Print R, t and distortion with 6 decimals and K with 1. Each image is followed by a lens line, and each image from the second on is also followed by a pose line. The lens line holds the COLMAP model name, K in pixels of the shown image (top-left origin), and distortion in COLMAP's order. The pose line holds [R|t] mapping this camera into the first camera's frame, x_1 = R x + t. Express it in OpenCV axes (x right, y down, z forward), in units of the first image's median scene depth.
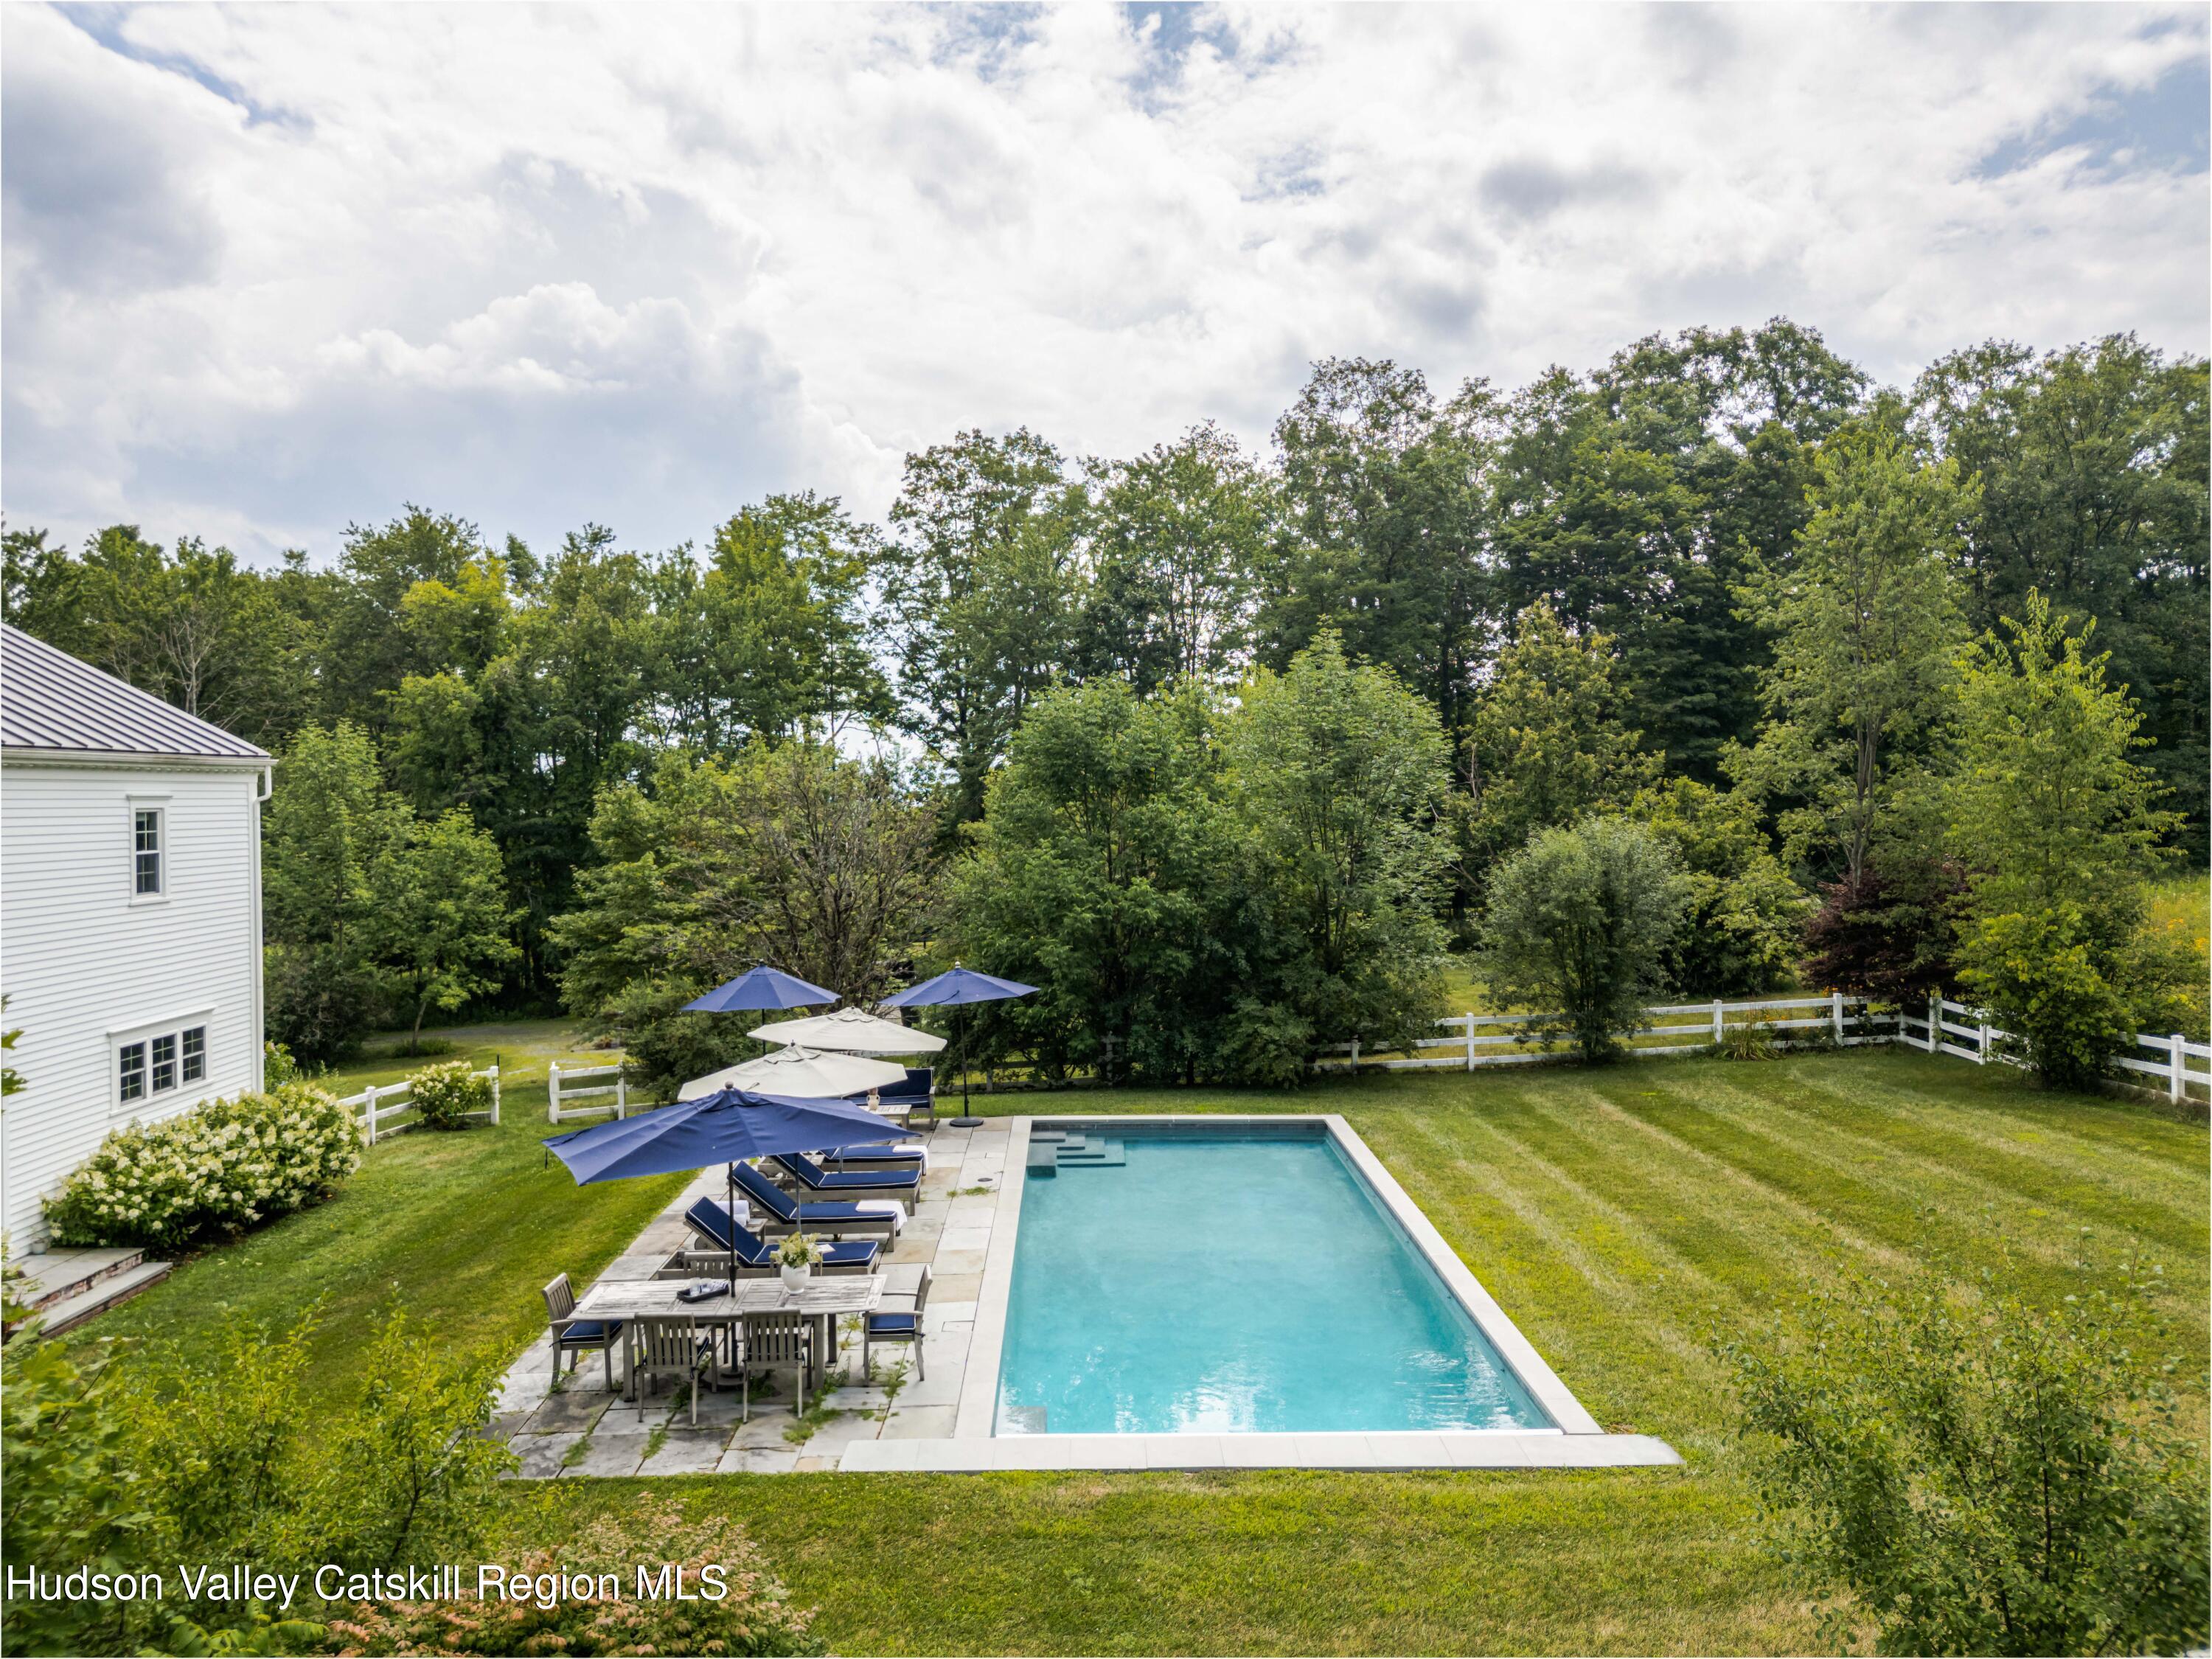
lens RADIAL K [[1548.0, 0, 1149.5], [0, 1548.0, 860.4], [0, 0, 1]] dist [0.036489, -0.007080]
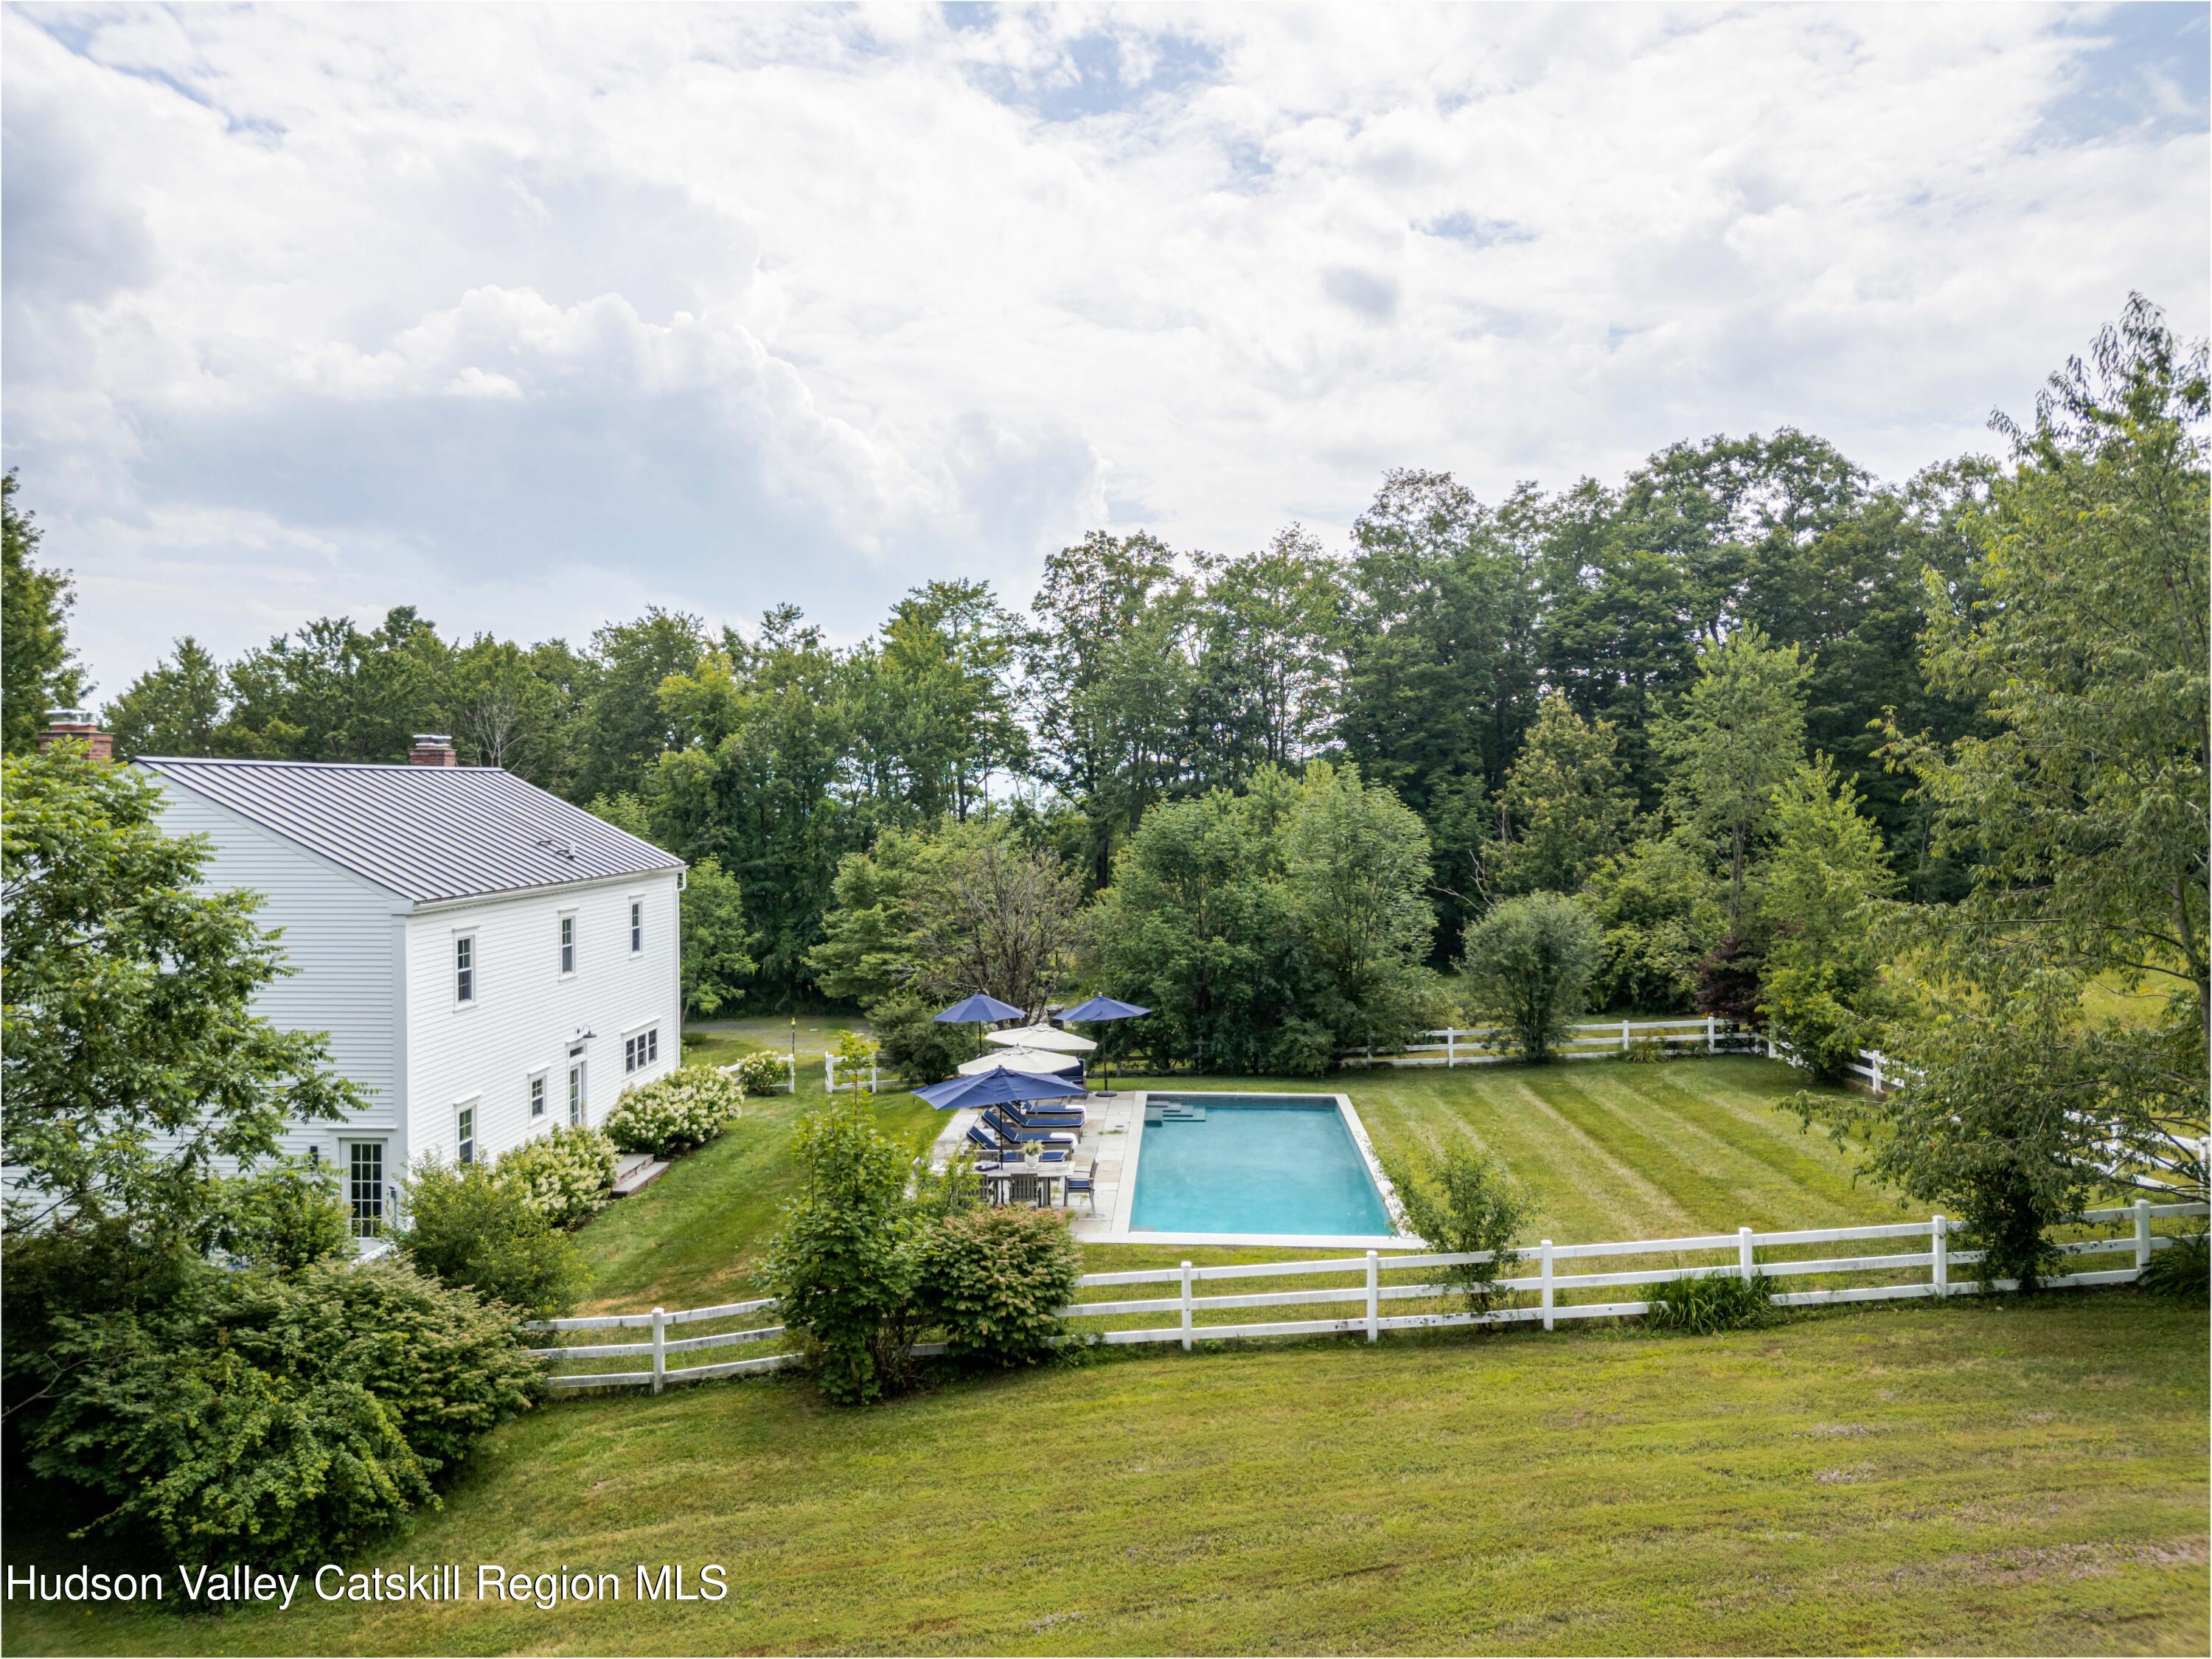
lens RADIAL K [[1542.1, 0, 1114.8], [0, 1542.1, 879.4], [0, 0, 1]] dist [0.092874, -0.114393]
pose [[0.995260, 0.002087, -0.097227, 0.035638], [-0.000618, 0.999885, 0.015137, -0.060872], [0.097247, -0.015005, 0.995147, -0.463075]]
